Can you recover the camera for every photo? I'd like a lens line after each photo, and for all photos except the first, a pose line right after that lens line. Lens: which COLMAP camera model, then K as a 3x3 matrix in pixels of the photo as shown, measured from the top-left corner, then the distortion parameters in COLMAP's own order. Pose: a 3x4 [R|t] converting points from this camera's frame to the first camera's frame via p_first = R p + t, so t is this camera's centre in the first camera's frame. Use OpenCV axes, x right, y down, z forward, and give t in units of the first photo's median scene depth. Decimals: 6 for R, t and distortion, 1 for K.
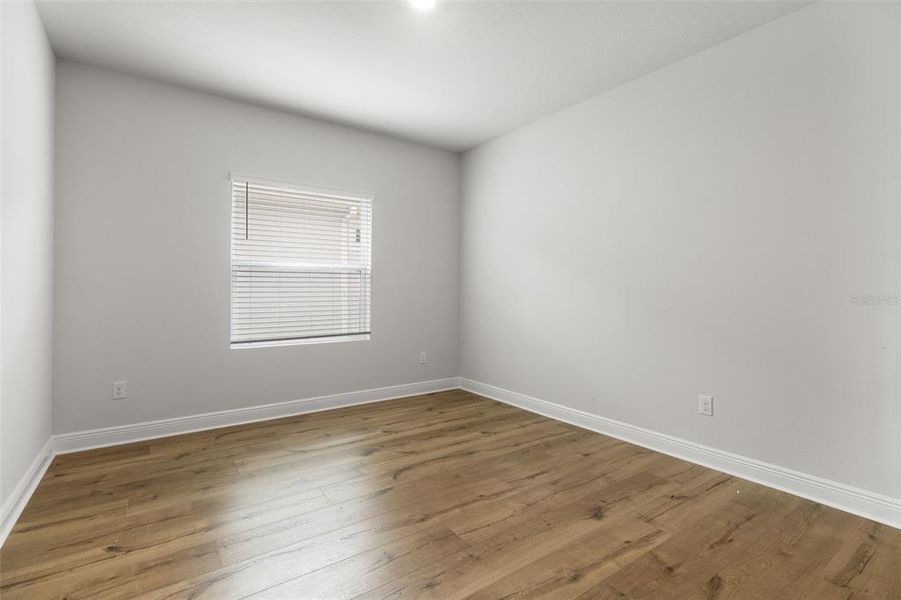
lens RADIAL K [[409.4, 0, 454.3], [0, 409.4, 297.1], [0, 0, 1]] dist [-0.017802, 0.000627]
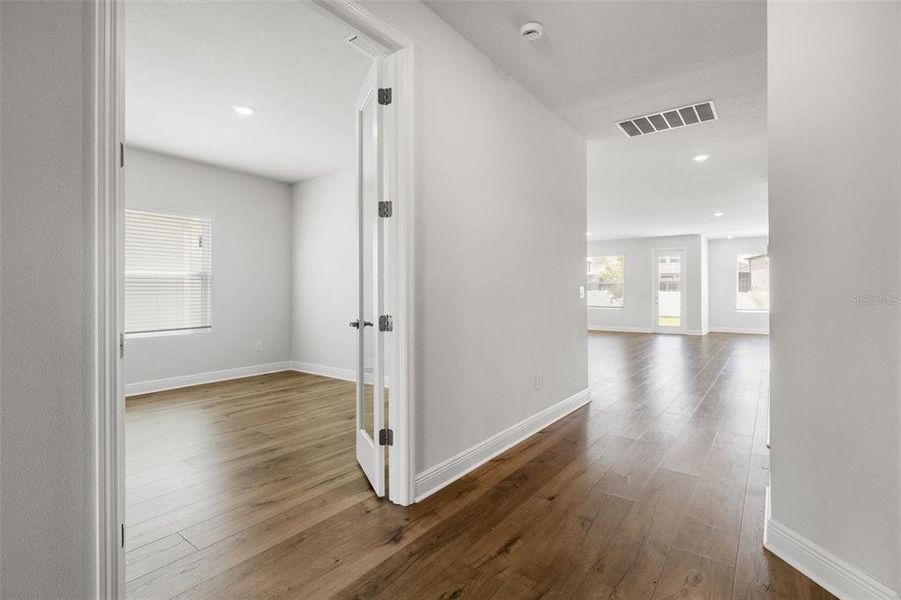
lens RADIAL K [[439.9, 0, 465.9], [0, 439.9, 294.9], [0, 0, 1]] dist [0.001610, 0.000299]
pose [[0.952868, -0.007570, 0.303290, 0.144961], [0.009628, 0.999940, -0.005290, 0.004067], [-0.303231, 0.007961, 0.952884, -0.581373]]
